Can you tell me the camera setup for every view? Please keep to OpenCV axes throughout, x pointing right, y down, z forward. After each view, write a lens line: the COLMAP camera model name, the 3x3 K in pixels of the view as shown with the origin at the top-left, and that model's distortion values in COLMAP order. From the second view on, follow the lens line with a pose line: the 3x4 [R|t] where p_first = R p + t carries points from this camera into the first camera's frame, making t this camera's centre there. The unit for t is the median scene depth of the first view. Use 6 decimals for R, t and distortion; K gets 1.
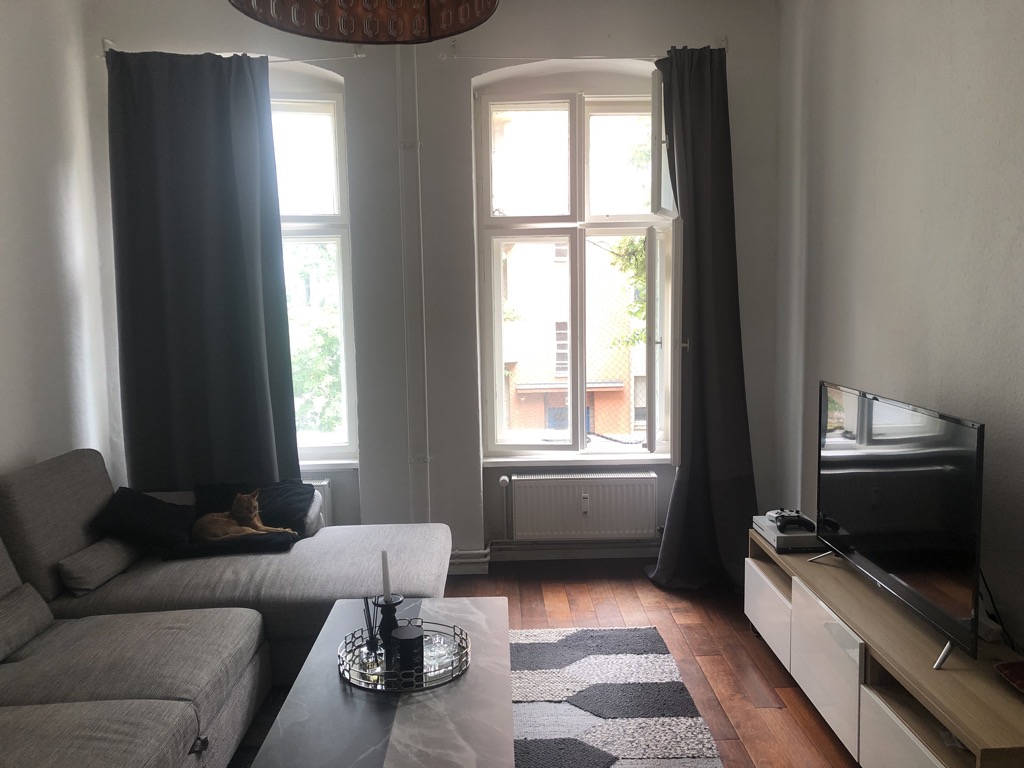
lens RADIAL K [[858.5, 0, 512.8], [0, 858.5, 379.4], [0, 0, 1]] dist [0.059469, -0.065677]
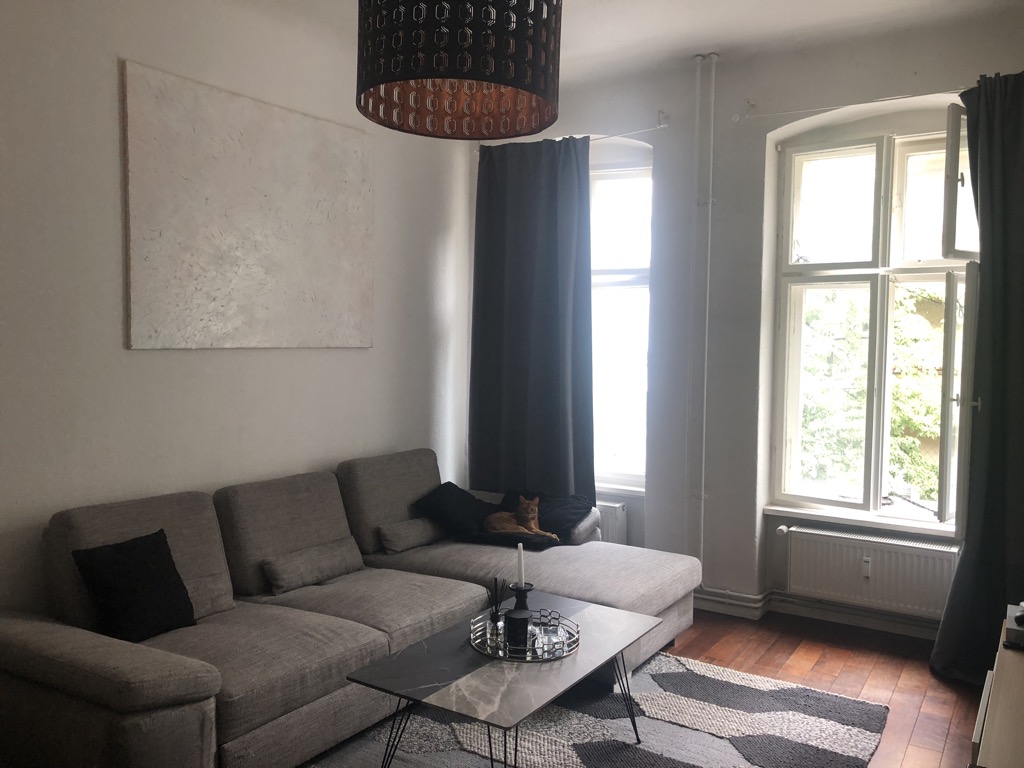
lens RADIAL K [[858.5, 0, 515.7], [0, 858.5, 387.2], [0, 0, 1]] dist [0.059469, -0.065677]
pose [[0.824277, 0.058923, -0.563113, 0.312000], [-0.088352, 0.995772, -0.025133, 0.007278], [0.559251, 0.070469, 0.825998, -0.004354]]
